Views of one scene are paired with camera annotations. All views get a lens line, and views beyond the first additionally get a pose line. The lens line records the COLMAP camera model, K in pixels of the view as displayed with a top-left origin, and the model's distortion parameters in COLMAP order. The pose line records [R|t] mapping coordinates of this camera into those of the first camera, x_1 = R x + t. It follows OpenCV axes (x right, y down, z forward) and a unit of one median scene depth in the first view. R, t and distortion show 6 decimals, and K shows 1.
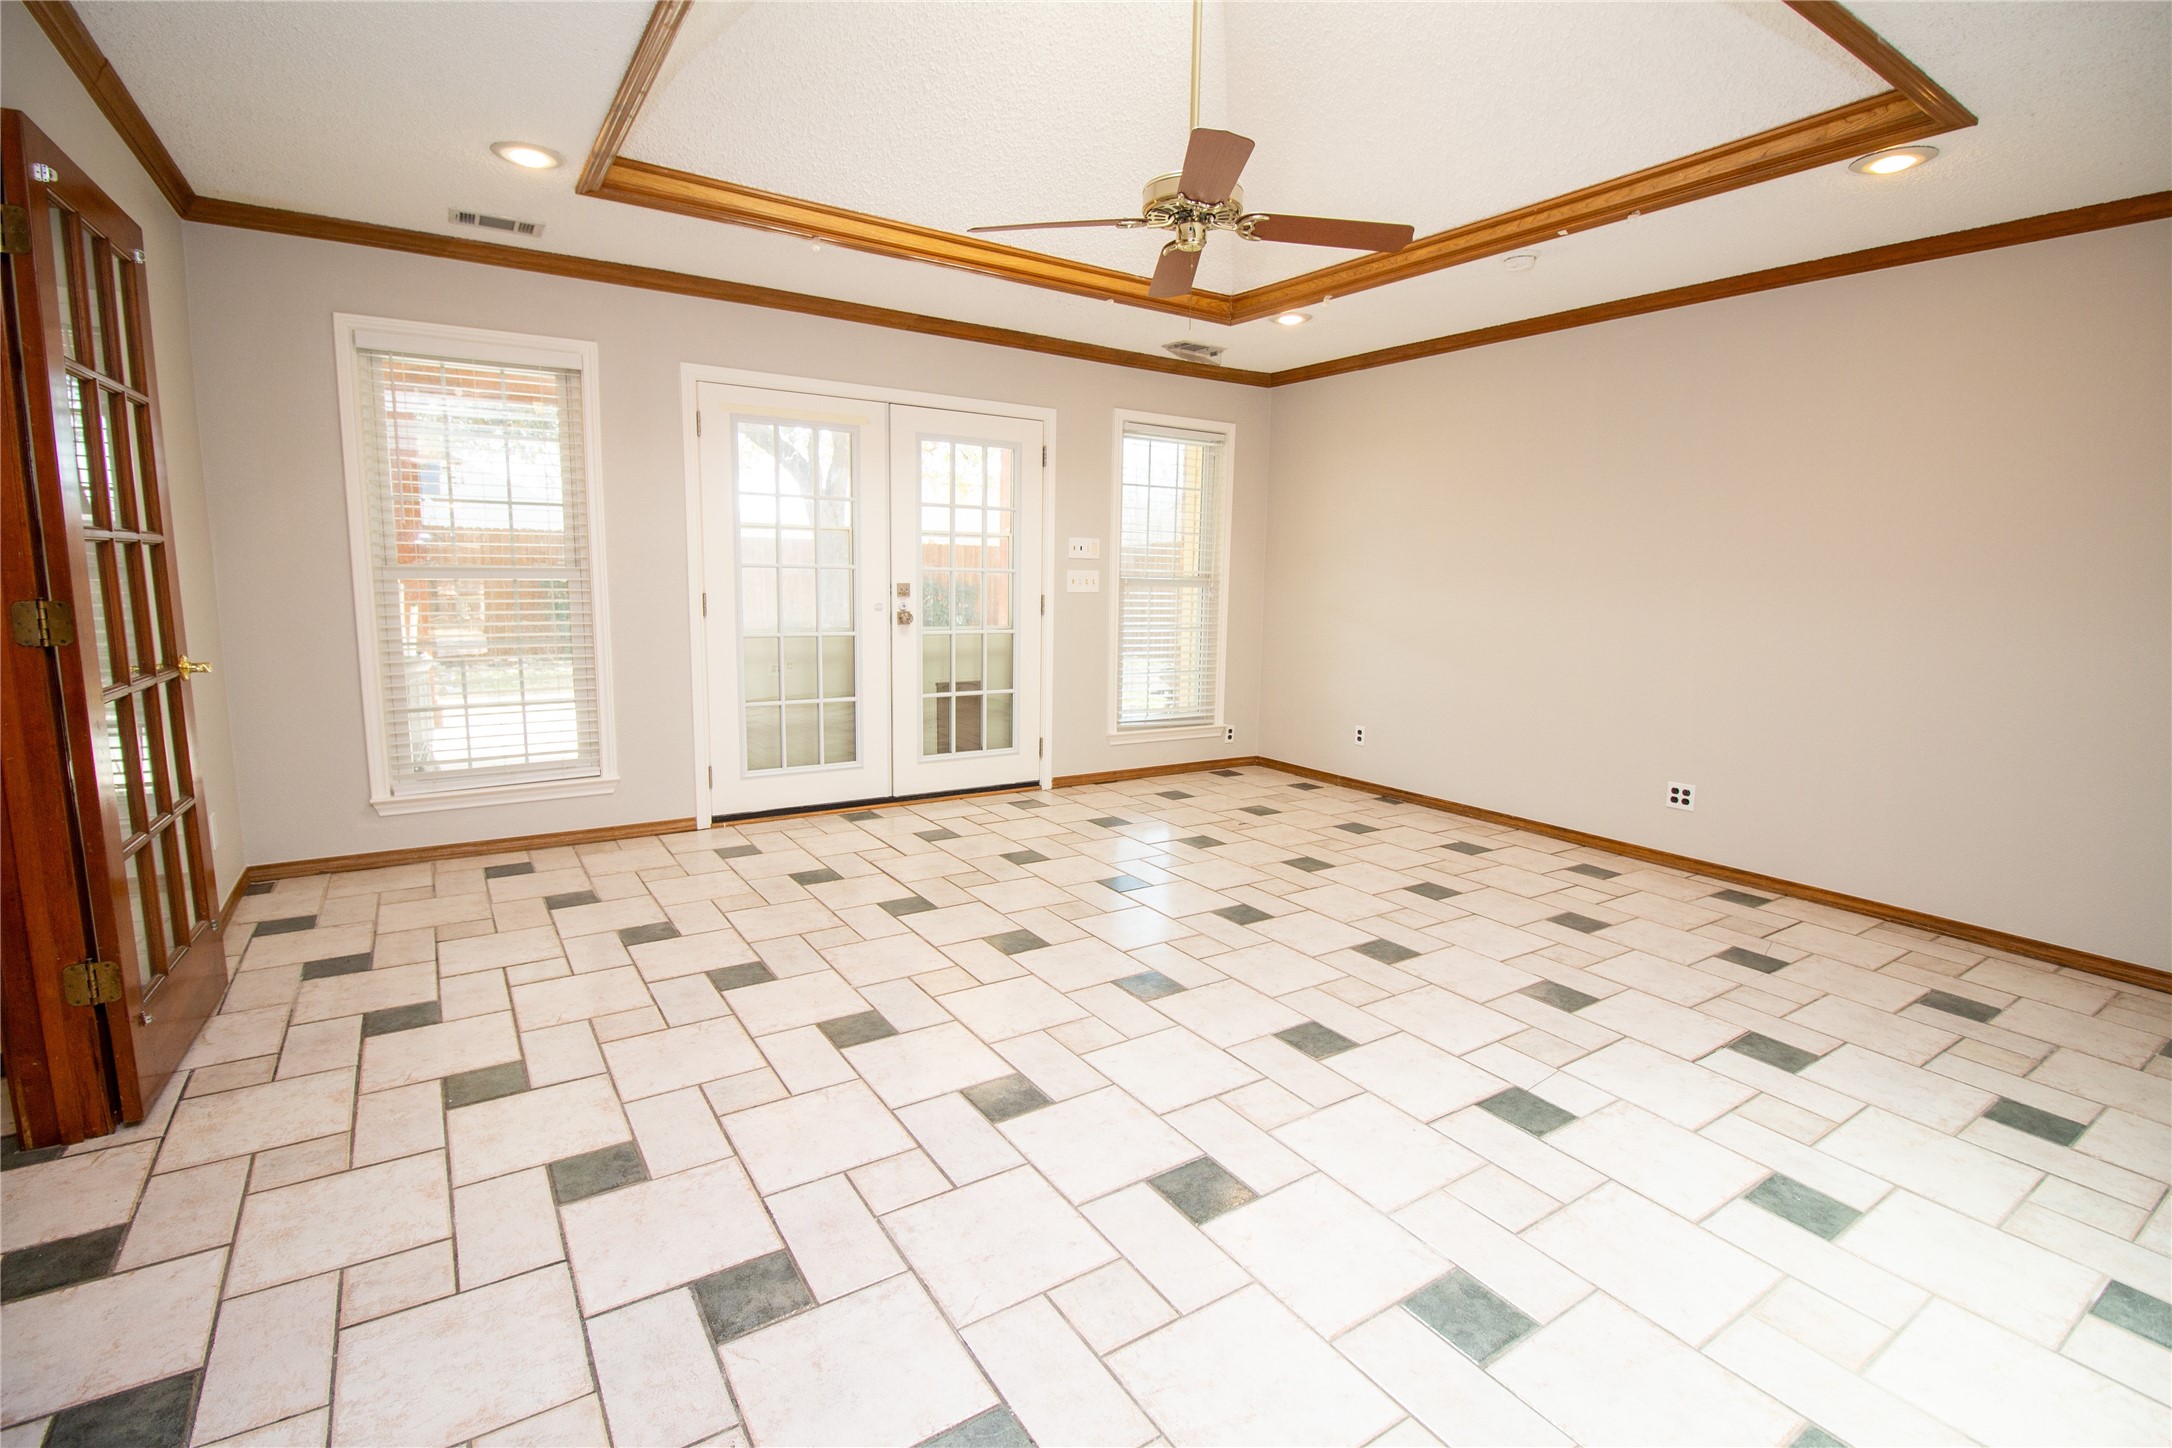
lens RADIAL K [[1008.0, 0, 1081.0], [0, 1008.0, 717.4], [0, 0, 1]] dist [-0.005735, -0.005729]
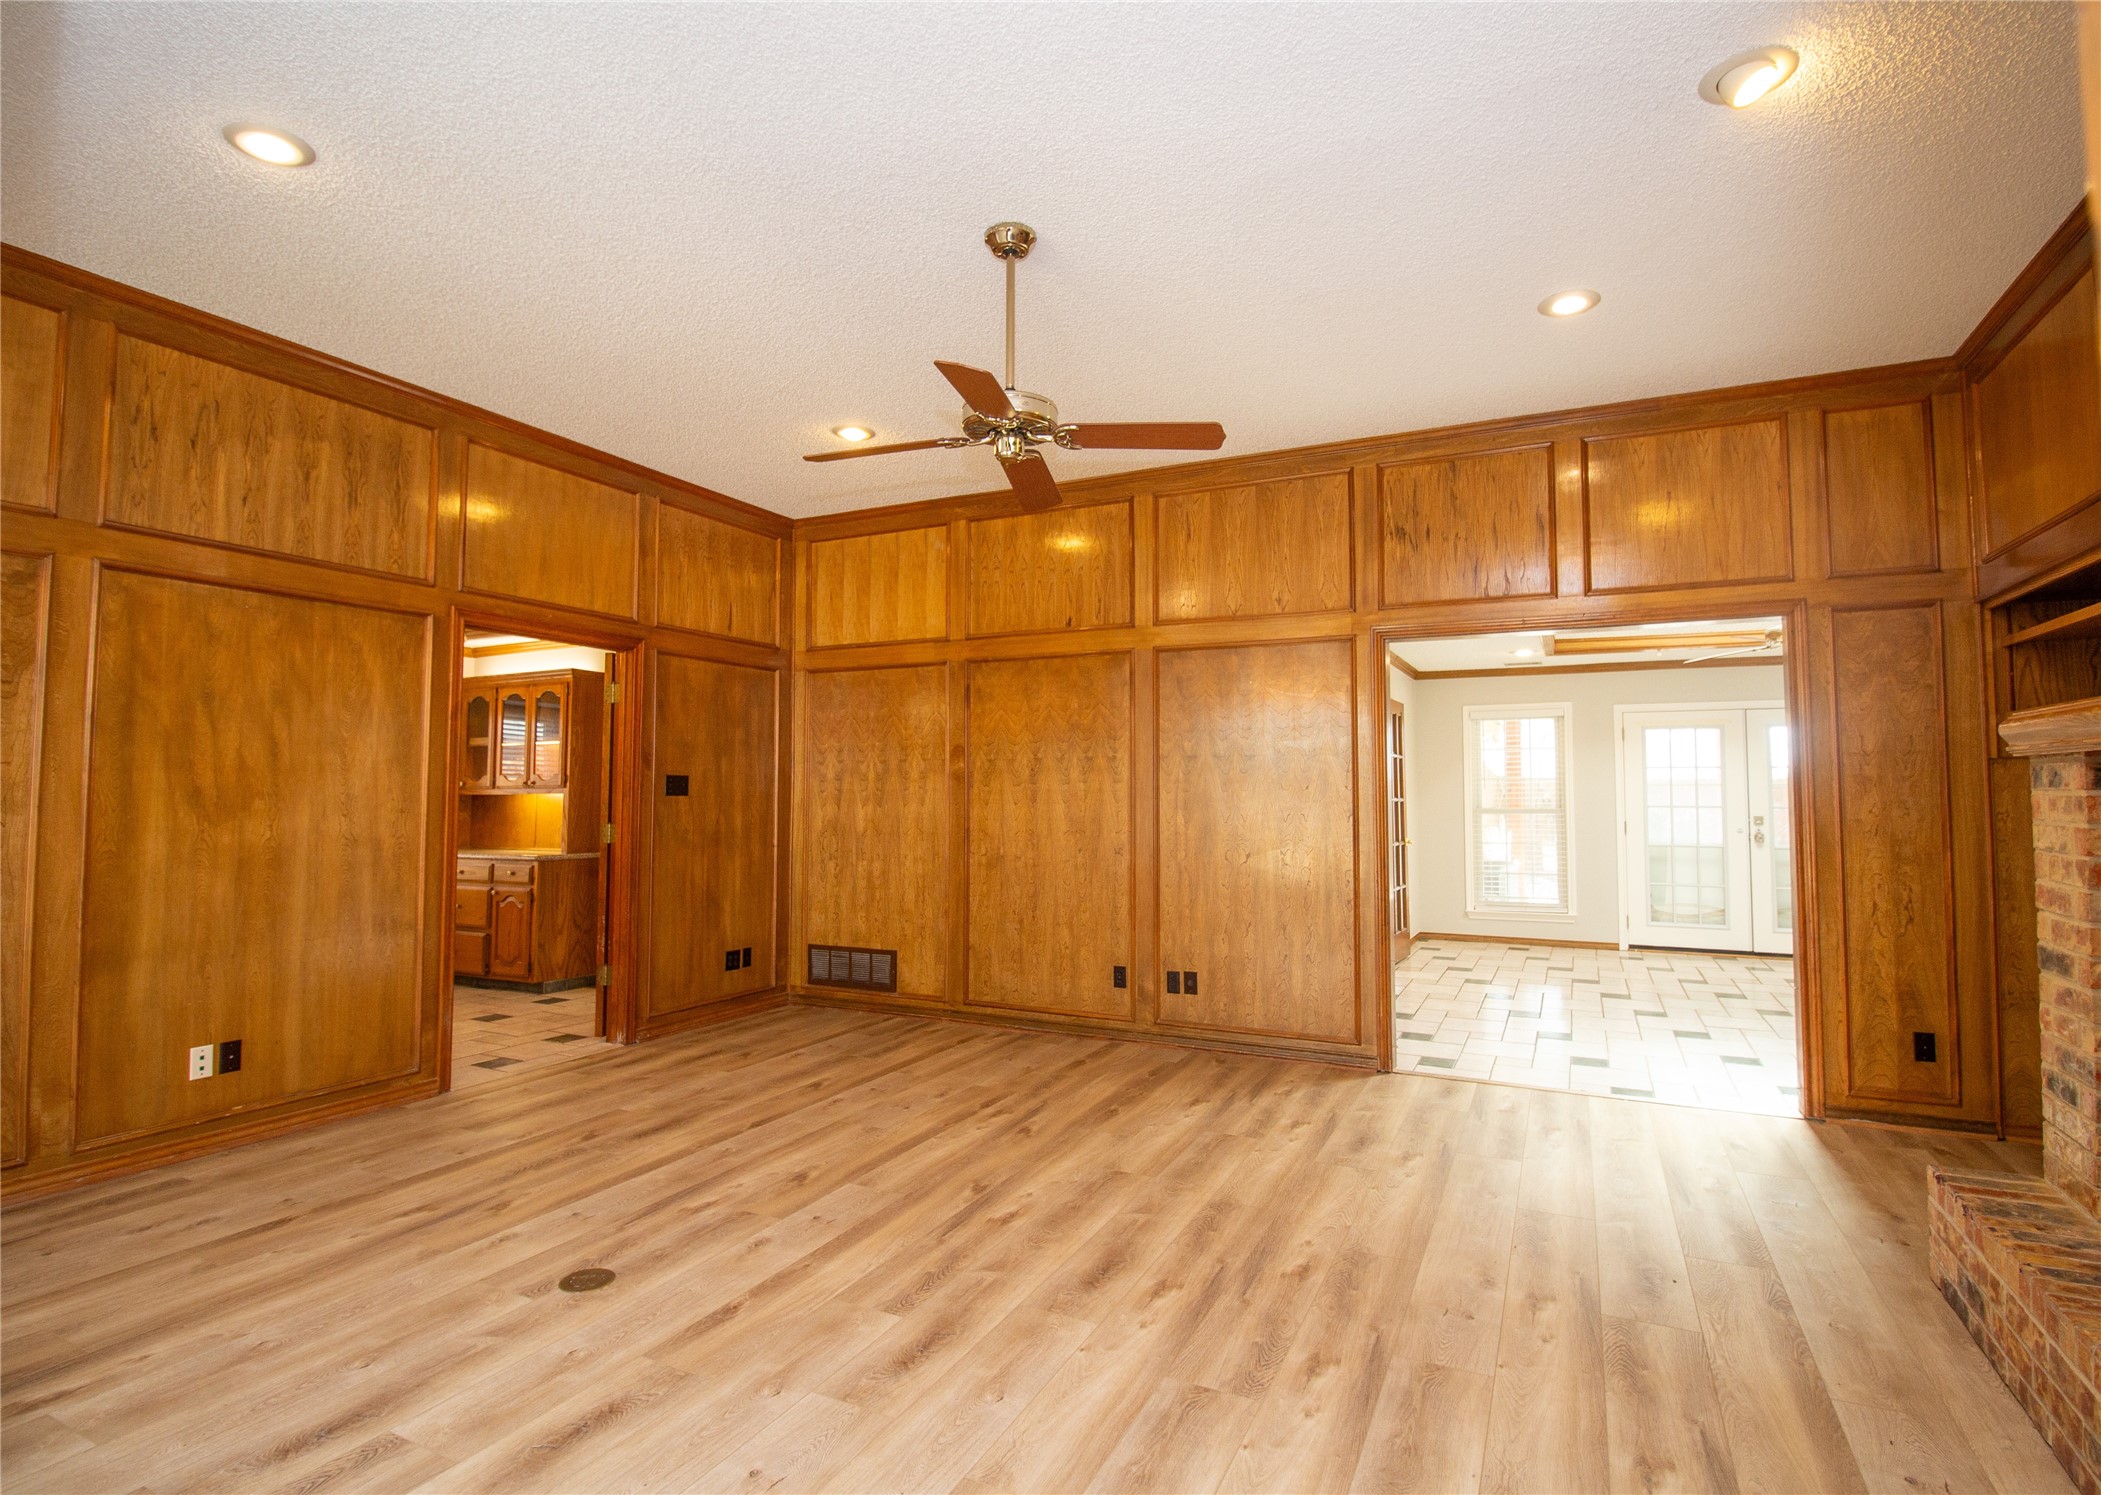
lens RADIAL K [[1035.2, 0, 1093.6], [0, 1035.2, 738.8], [0, 0, 1]] dist [-0.000480, -0.012319]
pose [[0.532181, -0.065685, -0.844079, 0.718314], [-0.115542, 0.982023, -0.149267, 0.124798], [0.838710, 0.176964, 0.515024, -0.831670]]
